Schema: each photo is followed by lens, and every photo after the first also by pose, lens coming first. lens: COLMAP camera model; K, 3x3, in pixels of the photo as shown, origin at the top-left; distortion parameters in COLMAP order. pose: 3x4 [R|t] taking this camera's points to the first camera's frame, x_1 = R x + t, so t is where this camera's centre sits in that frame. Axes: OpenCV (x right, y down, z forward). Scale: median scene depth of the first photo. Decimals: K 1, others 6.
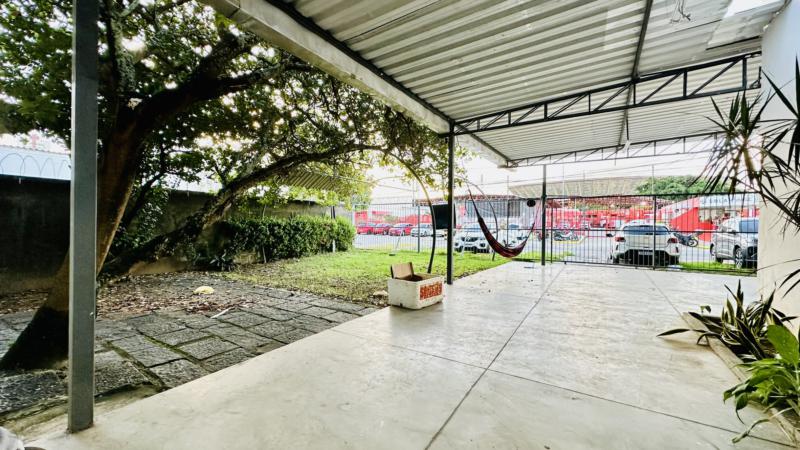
lens RADIAL K [[319.0, 0, 401.3], [0, 319.0, 223.8], [0, 0, 1]] dist [-0.007894, 0.000236]
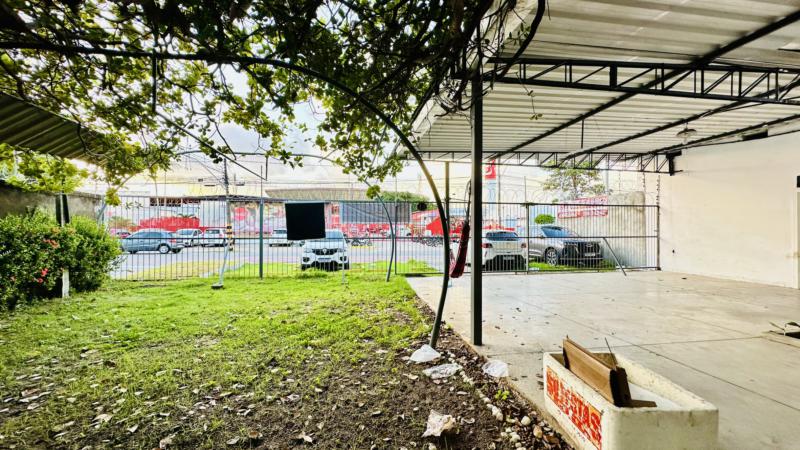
lens RADIAL K [[319.0, 0, 399.2], [0, 319.0, 226.0], [0, 0, 1]] dist [-0.007894, 0.000236]
pose [[0.734914, 0.003752, 0.678150, -0.169810], [0.004959, 0.999928, -0.010907, -0.003696], [-0.678143, 0.011378, 0.734842, 0.352784]]
